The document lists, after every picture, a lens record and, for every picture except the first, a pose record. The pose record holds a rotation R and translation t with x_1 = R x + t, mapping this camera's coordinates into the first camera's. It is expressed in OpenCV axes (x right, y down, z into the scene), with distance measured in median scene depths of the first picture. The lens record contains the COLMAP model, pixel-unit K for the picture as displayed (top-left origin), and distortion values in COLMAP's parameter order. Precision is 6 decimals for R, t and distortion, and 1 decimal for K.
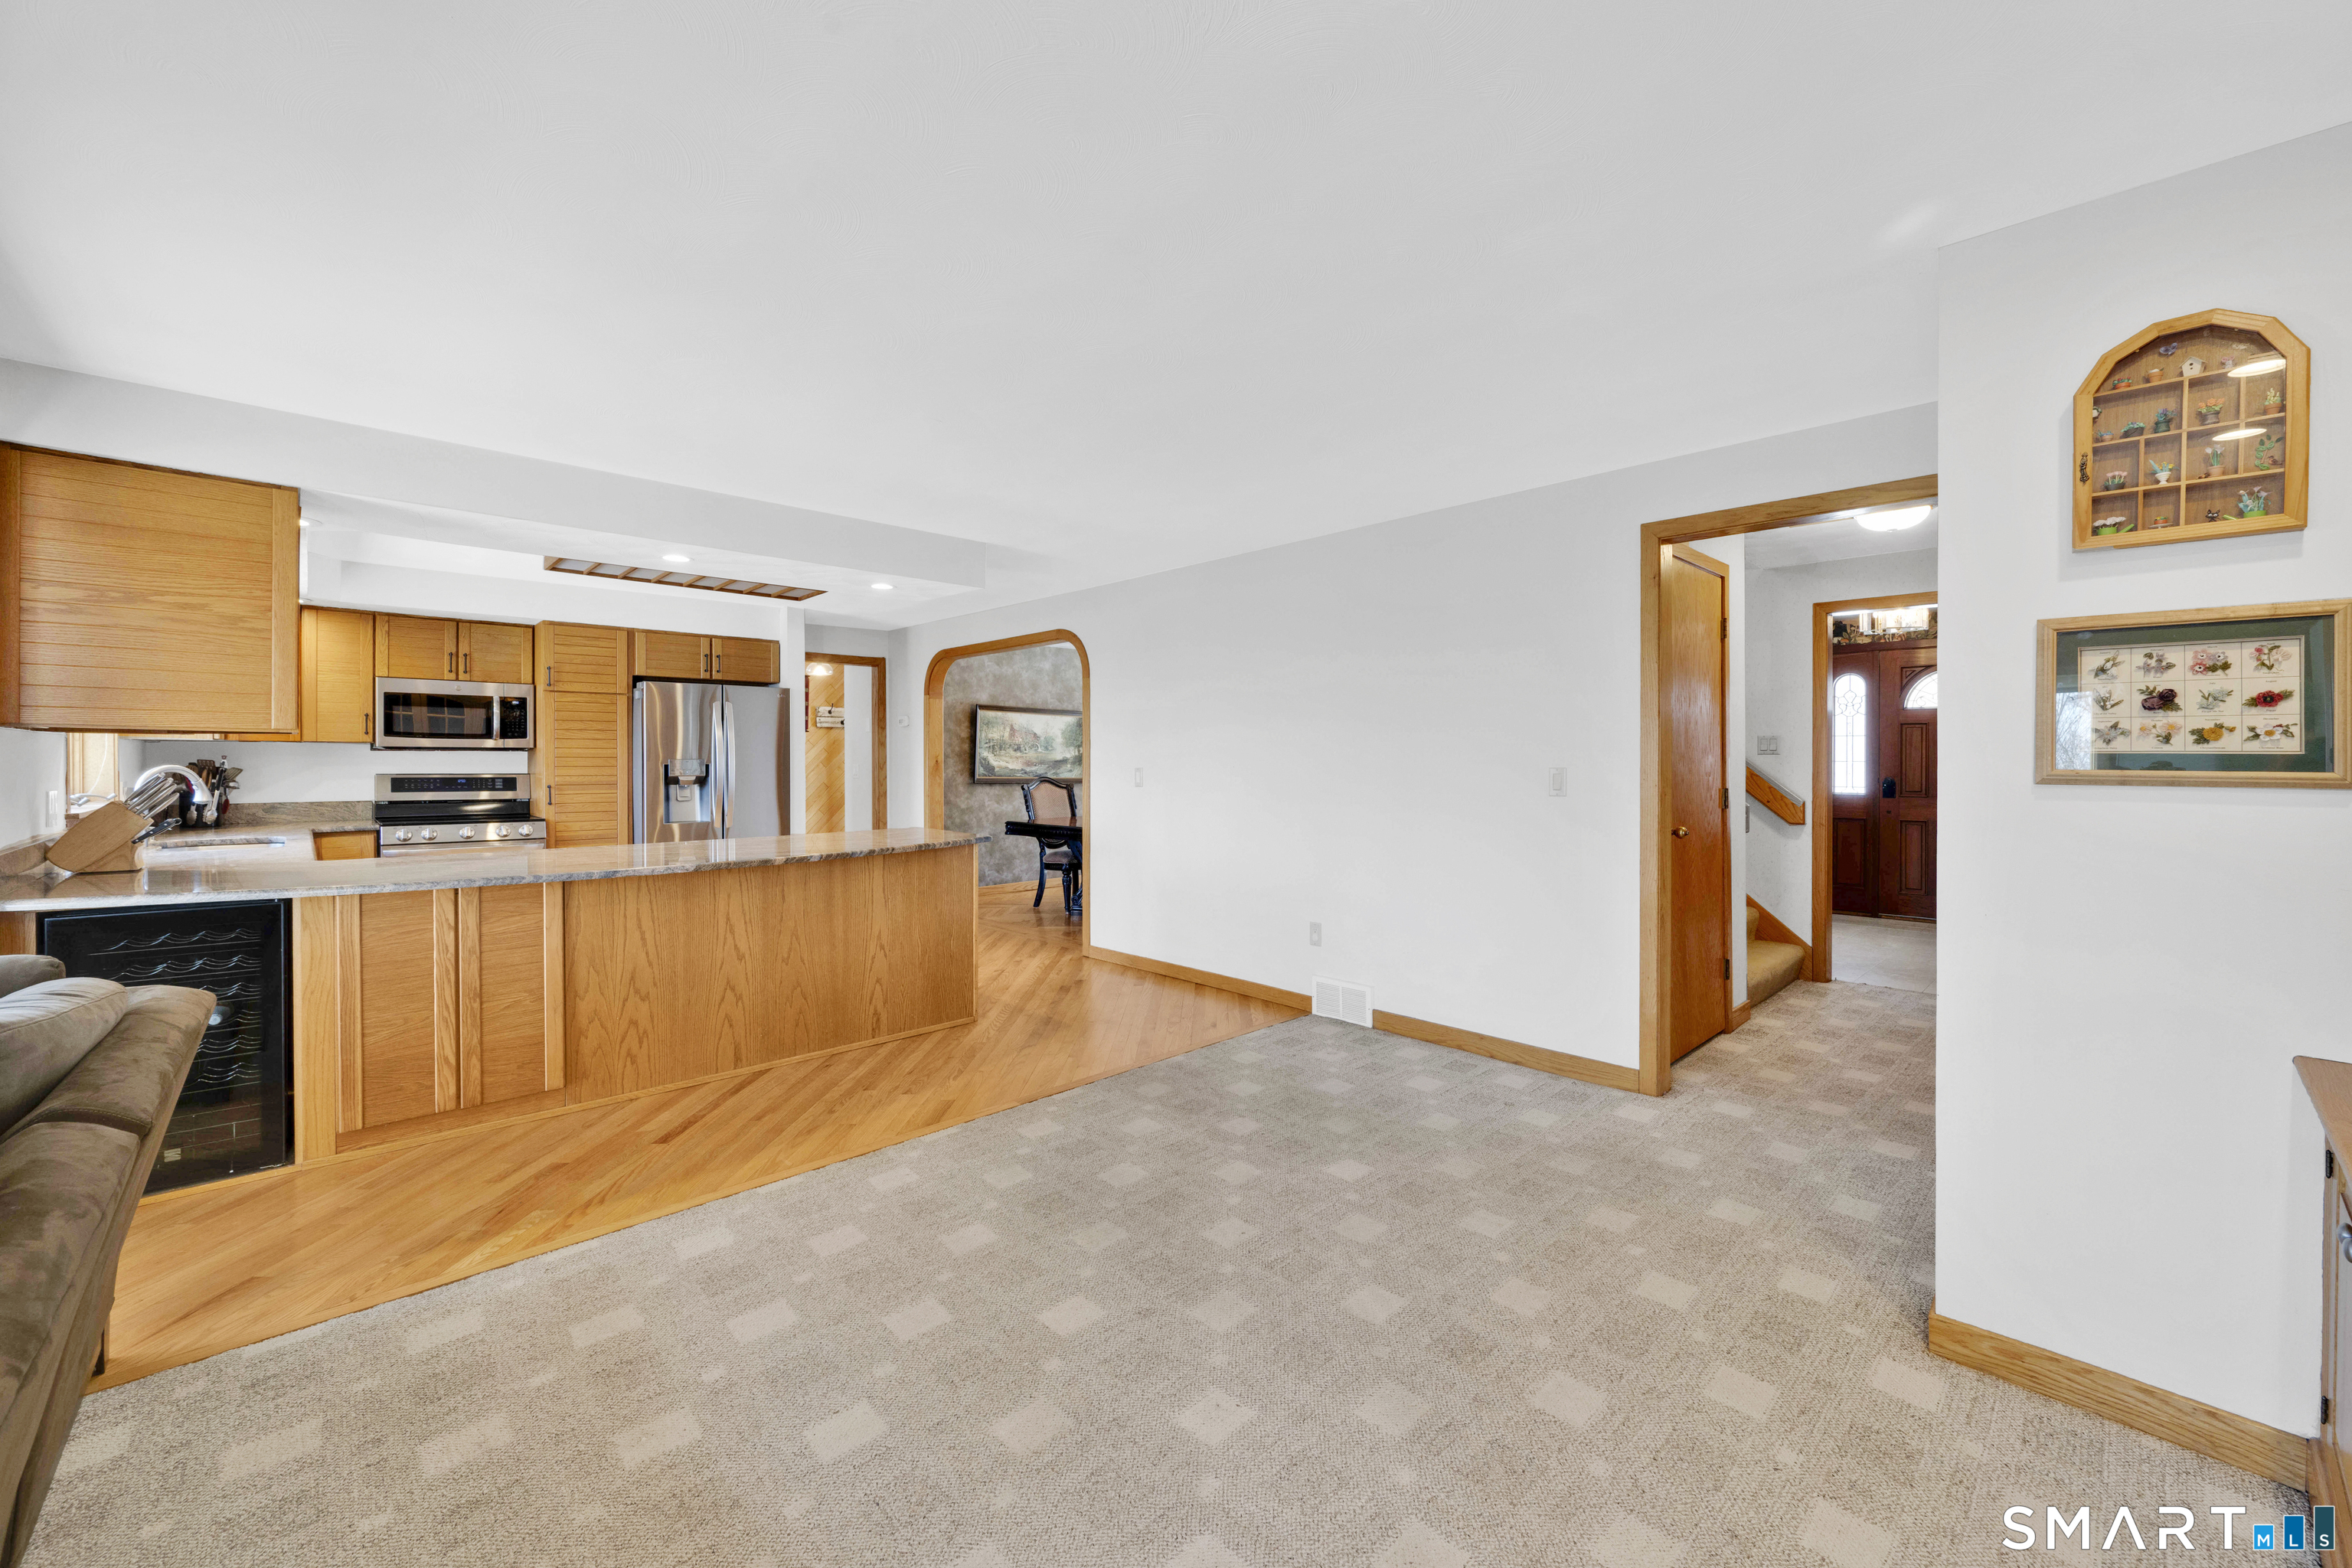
lens RADIAL K [[927.7, 0, 1188.1], [0, 927.7, 752.2], [0, 0, 1]] dist [-0.002303, 0.000804]
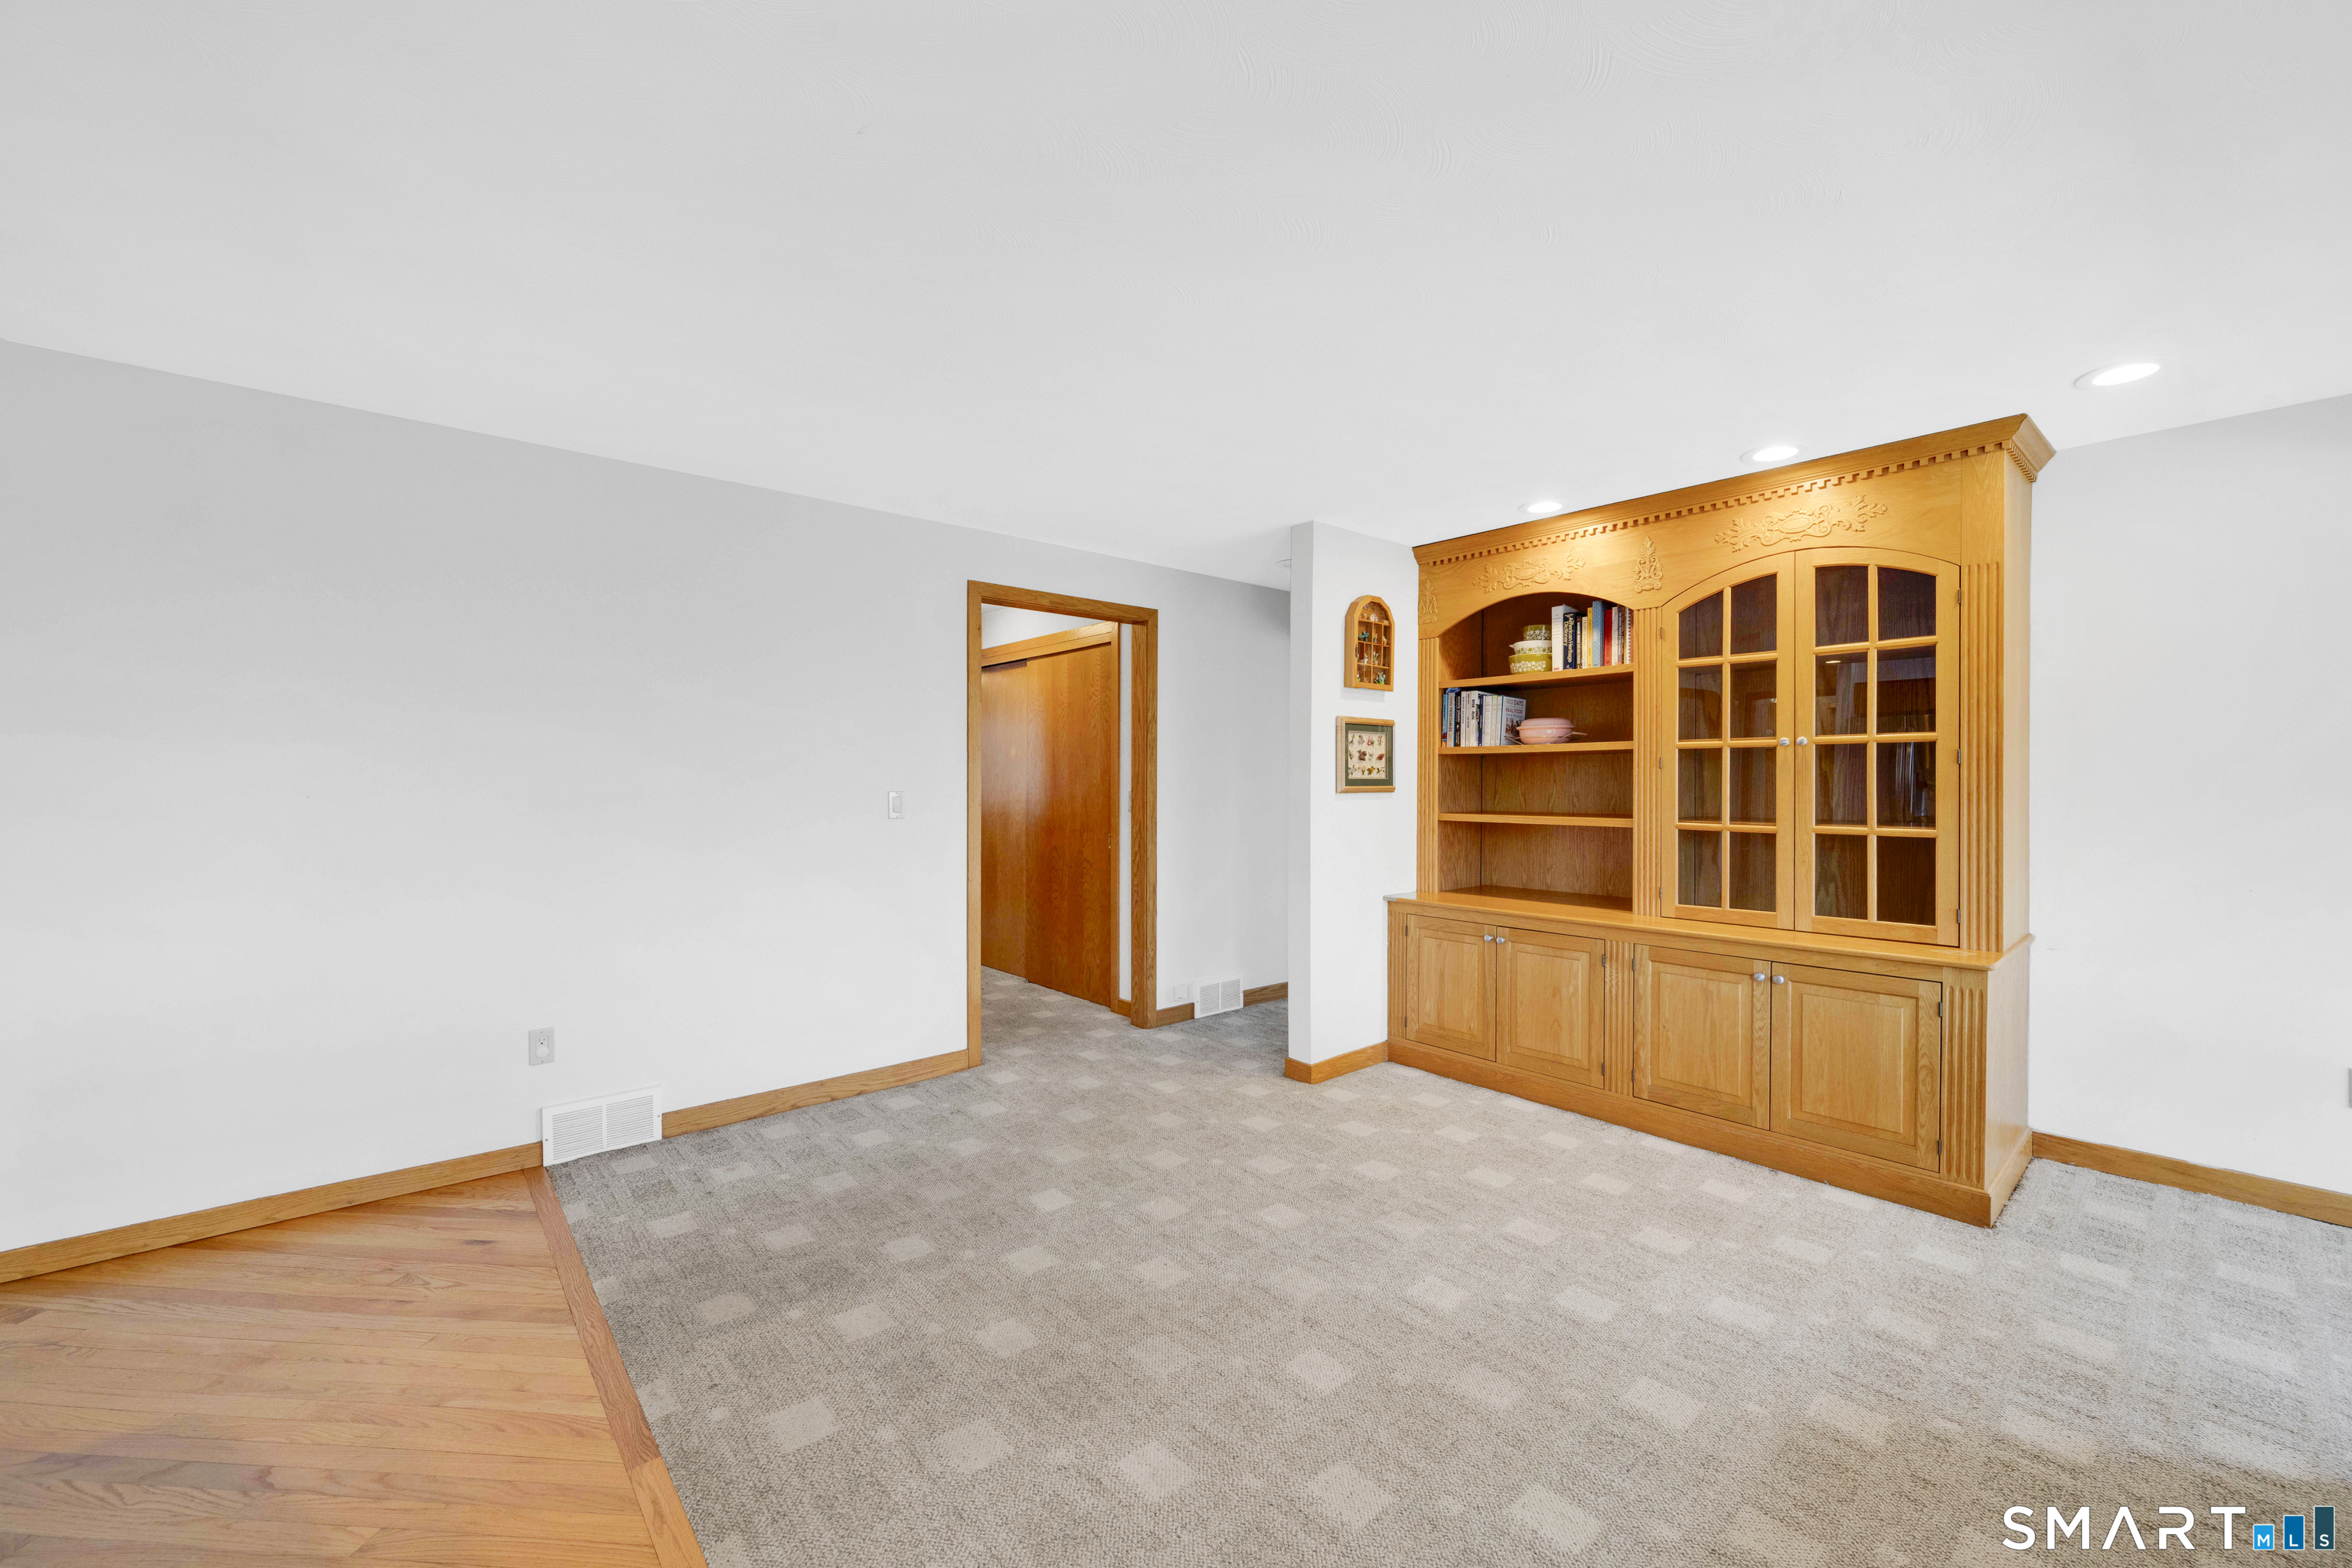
lens RADIAL K [[927.7, 0, 1174.0], [0, 927.7, 795.1], [0, 0, 1]] dist [-0.002303, 0.000804]
pose [[0.051719, -0.014974, 0.998549, -0.754285], [-0.004424, 0.999874, 0.015223, 0.005496], [-0.998652, -0.005205, 0.051646, 0.779103]]
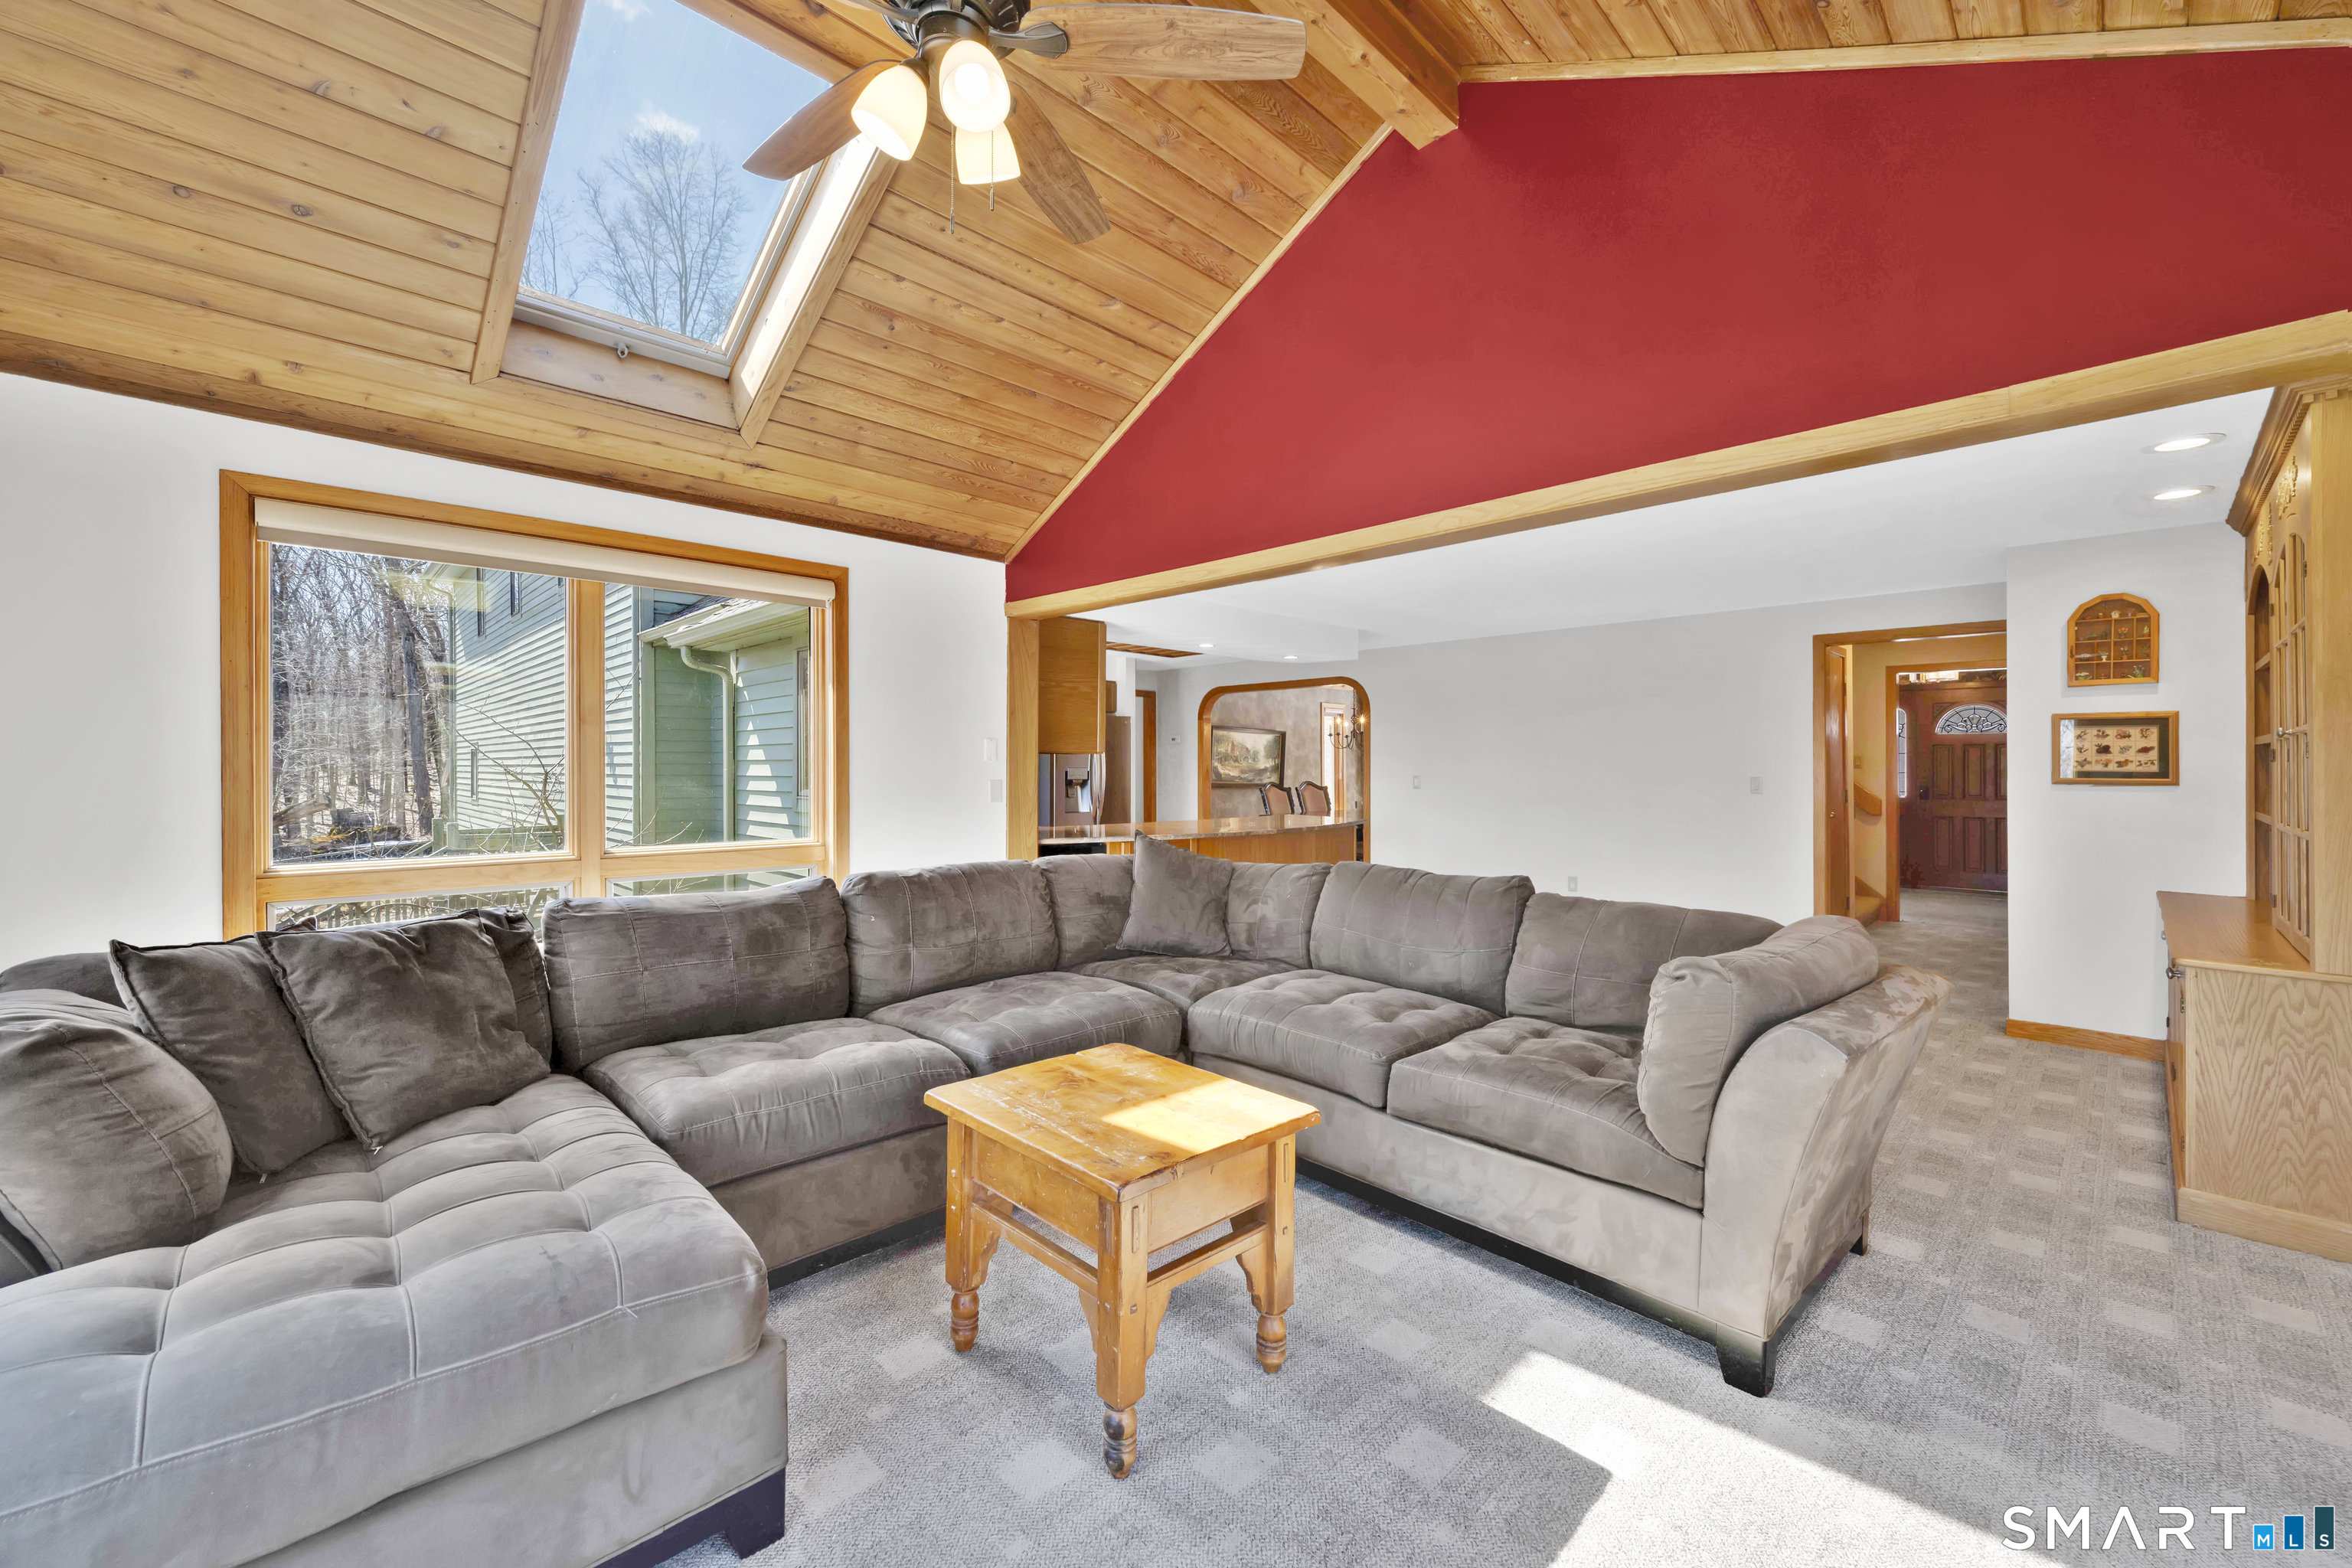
lens RADIAL K [[927.7, 0, 1183.8], [0, 927.7, 747.8], [0, 0, 1]] dist [-0.002303, 0.000804]
pose [[0.999920, 0.006072, 0.011136, -0.802000], [-0.005916, 0.999884, -0.014040, -0.006552], [-0.011220, 0.013973, 0.999839, -0.809215]]
